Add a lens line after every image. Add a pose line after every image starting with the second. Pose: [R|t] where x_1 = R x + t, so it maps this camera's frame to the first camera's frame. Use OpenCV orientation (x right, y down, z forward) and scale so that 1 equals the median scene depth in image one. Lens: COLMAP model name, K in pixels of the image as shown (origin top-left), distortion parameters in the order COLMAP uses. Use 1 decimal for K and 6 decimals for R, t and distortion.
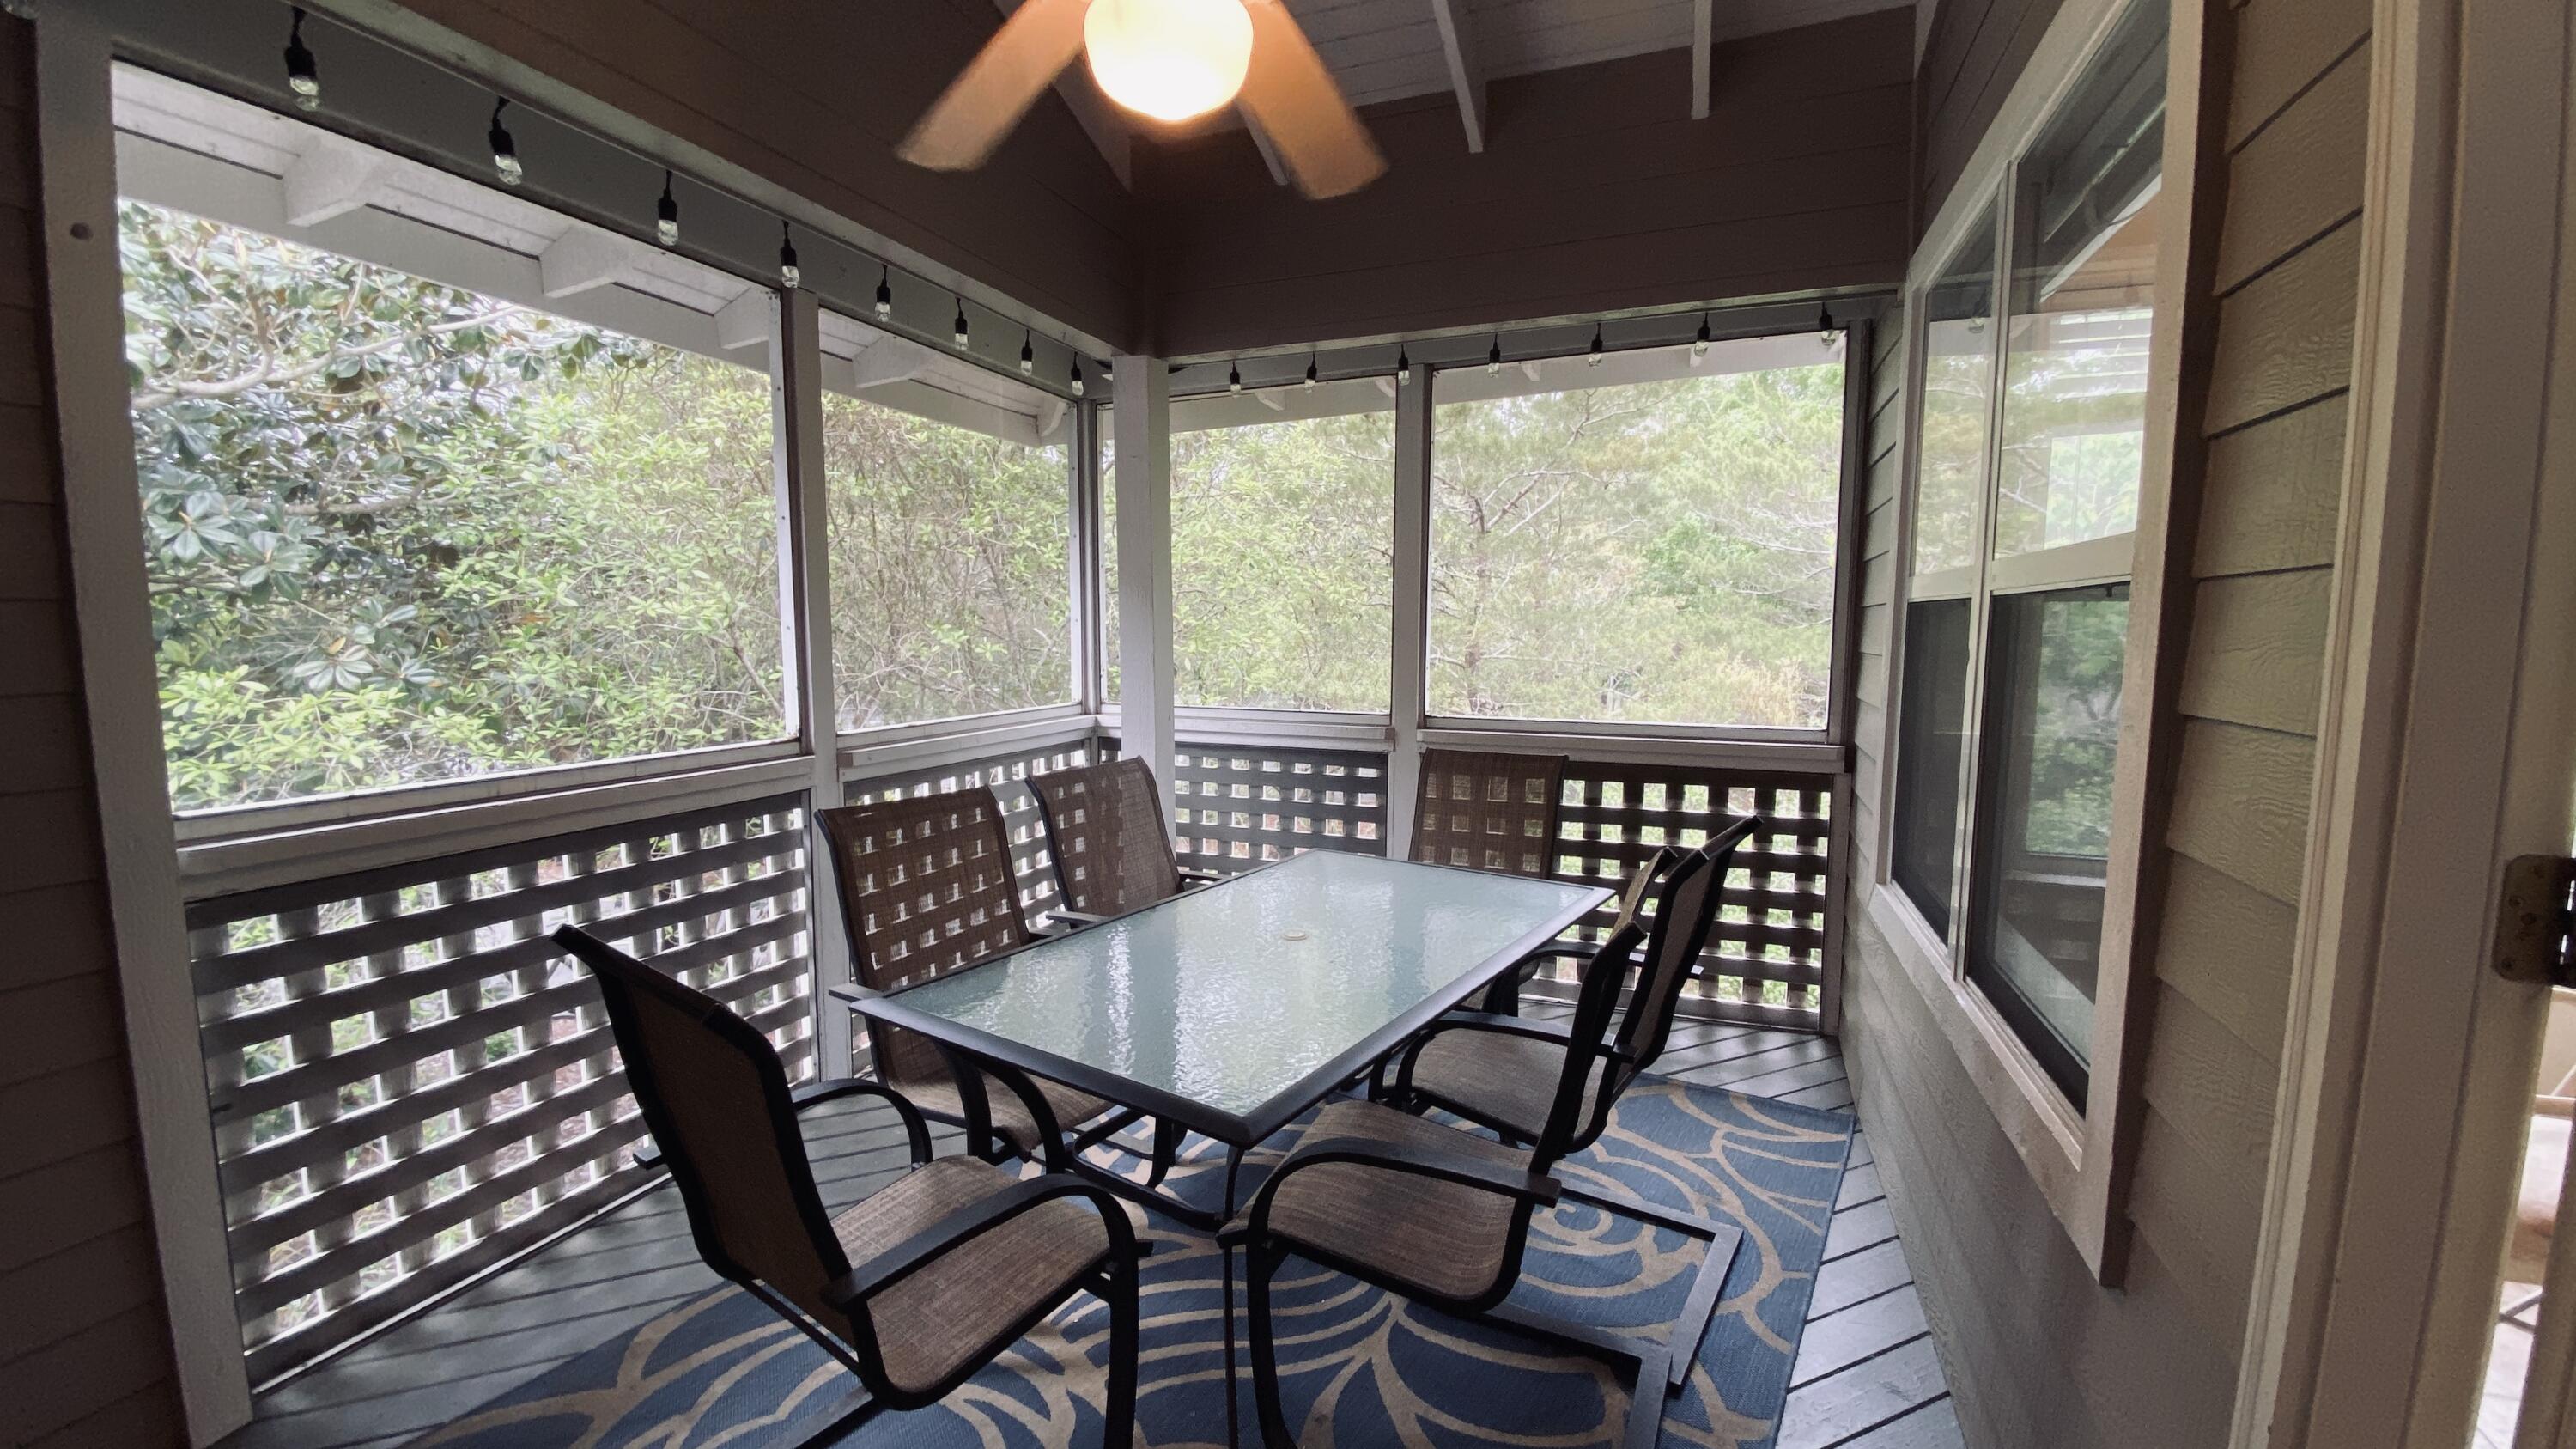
lens RADIAL K [[1048.0, 0, 1228.1], [0, 1048.0, 752.5], [0, 0, 1]] dist [-0.000010, -0.007358]
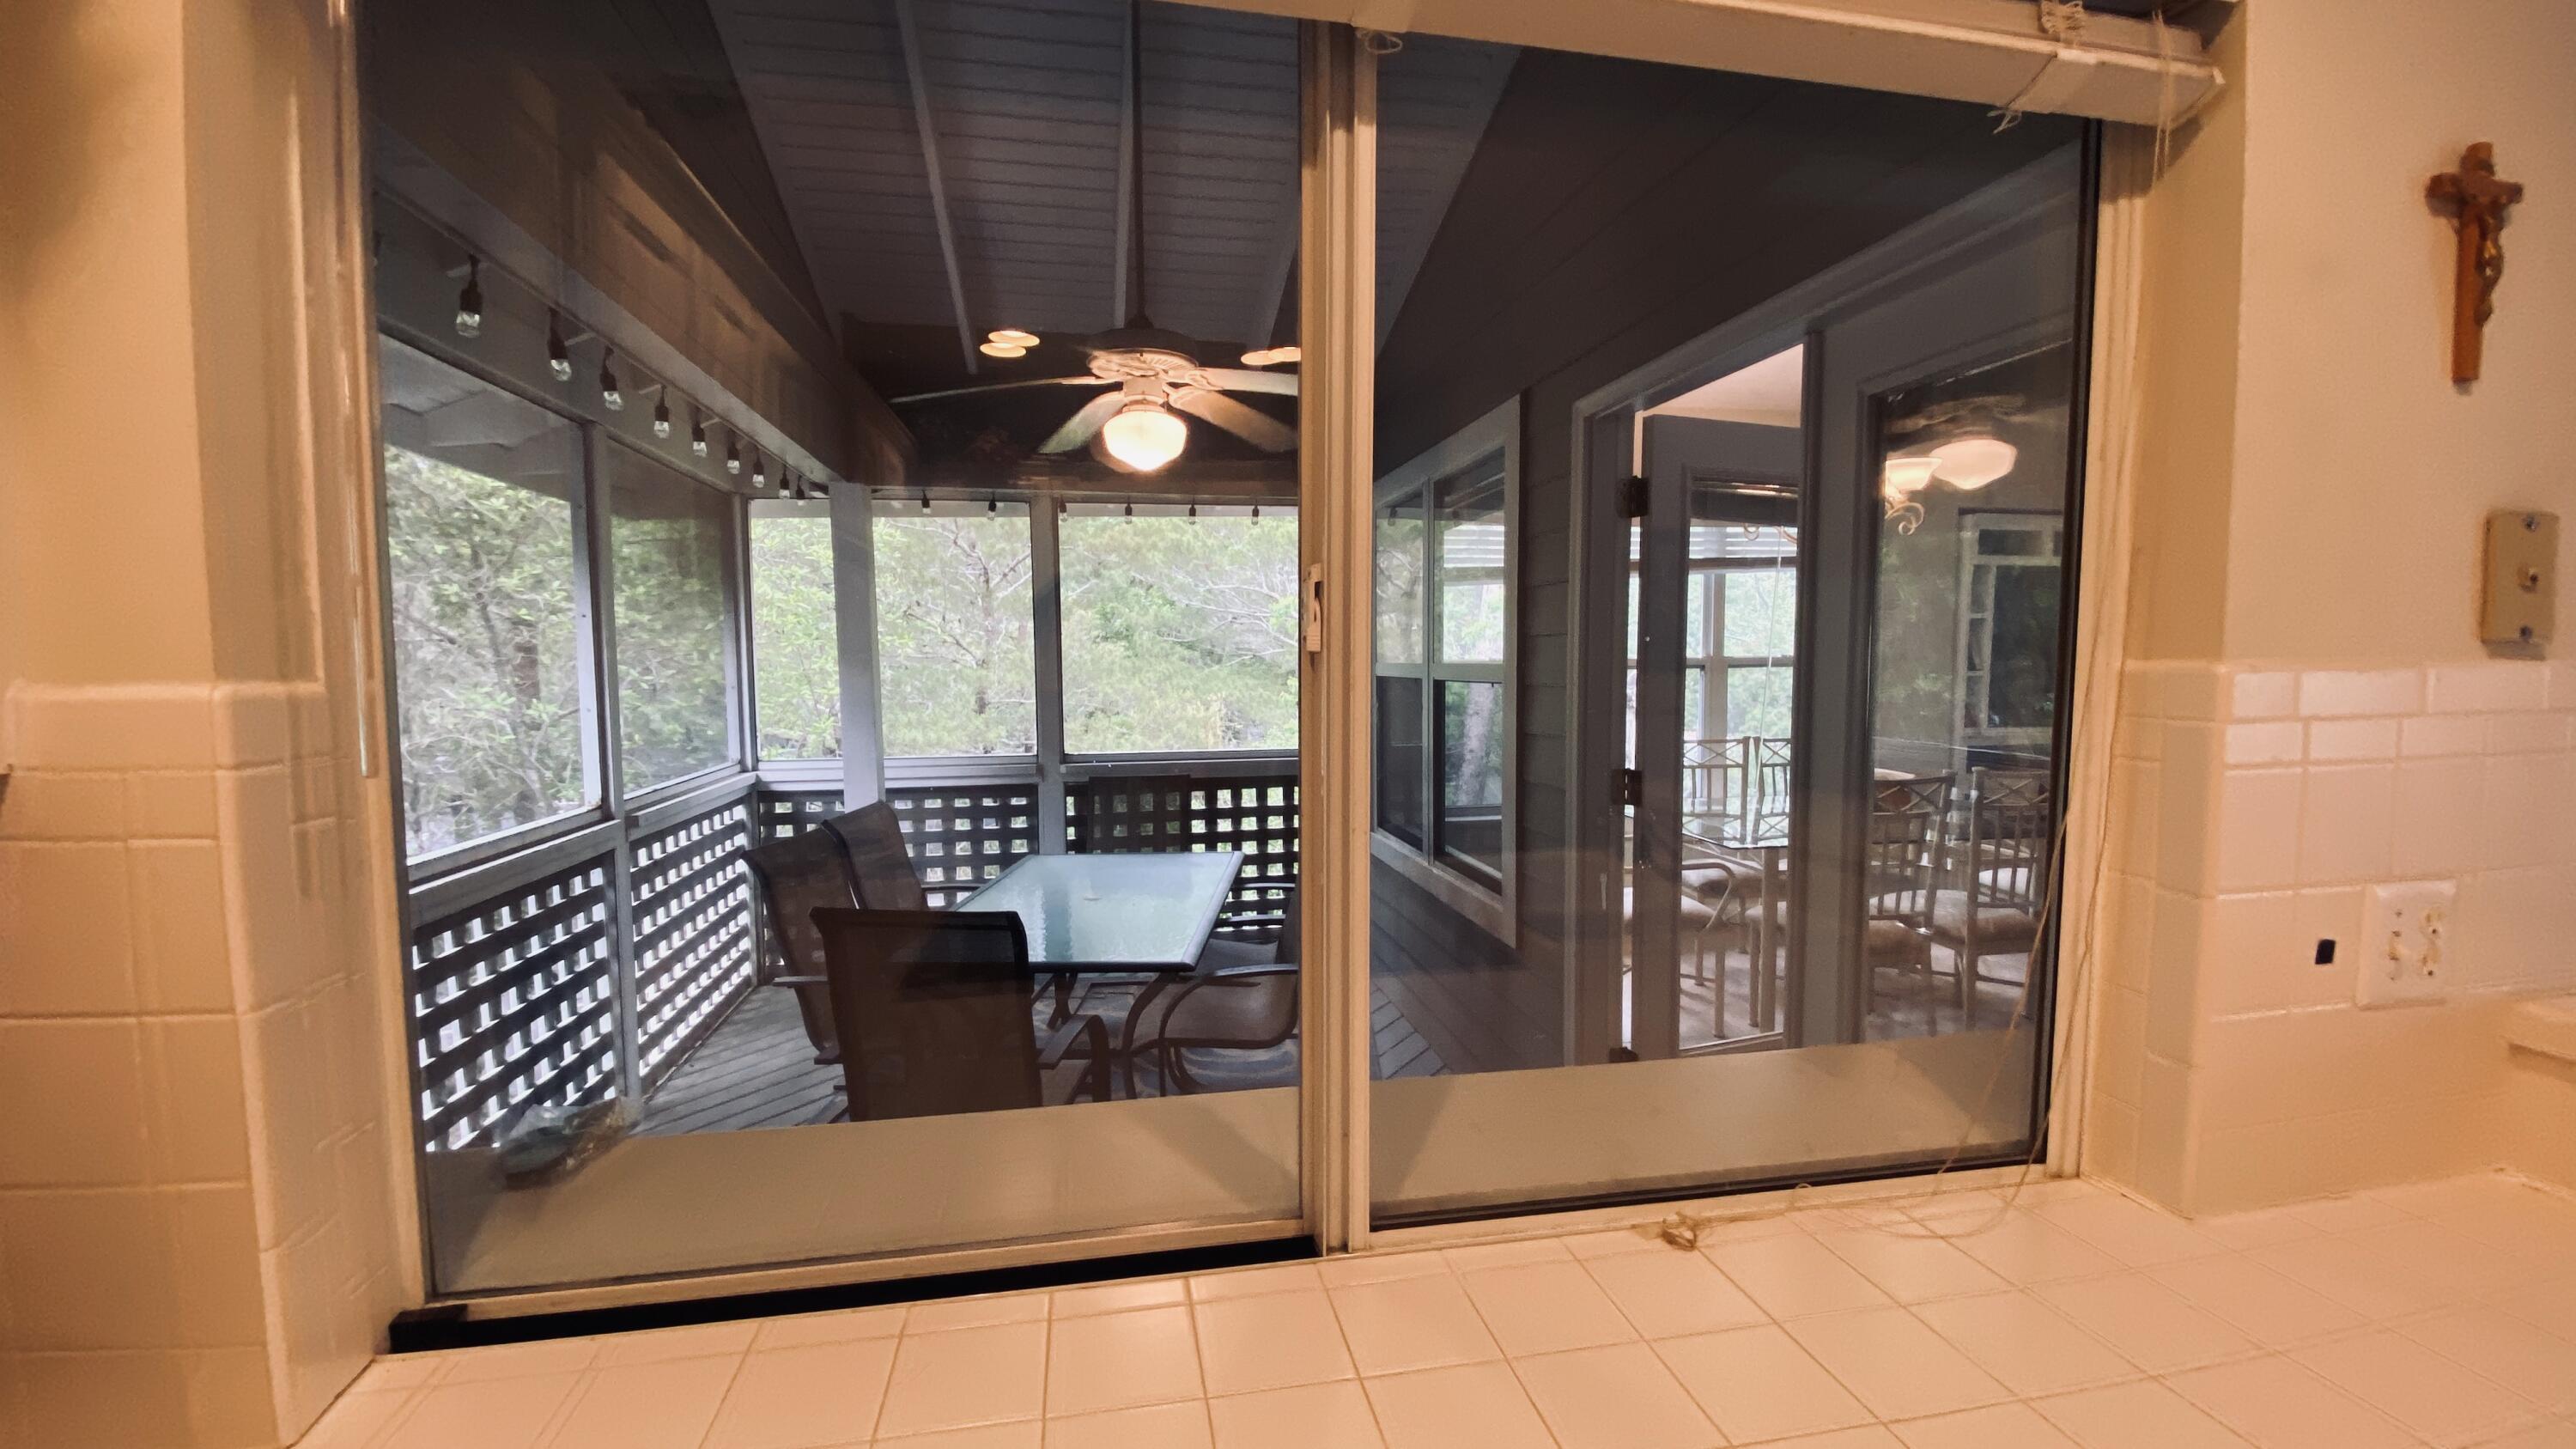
lens RADIAL K [[1058.4, 0, 1306.3], [0, 1058.4, 724.5], [0, 0, 1]] dist [-0.000064, -0.000372]
pose [[0.811638, -0.044445, 0.582468, -0.372240], [0.079620, 0.996213, -0.034932, -0.001065], [-0.578709, 0.074728, 0.812103, -0.301144]]
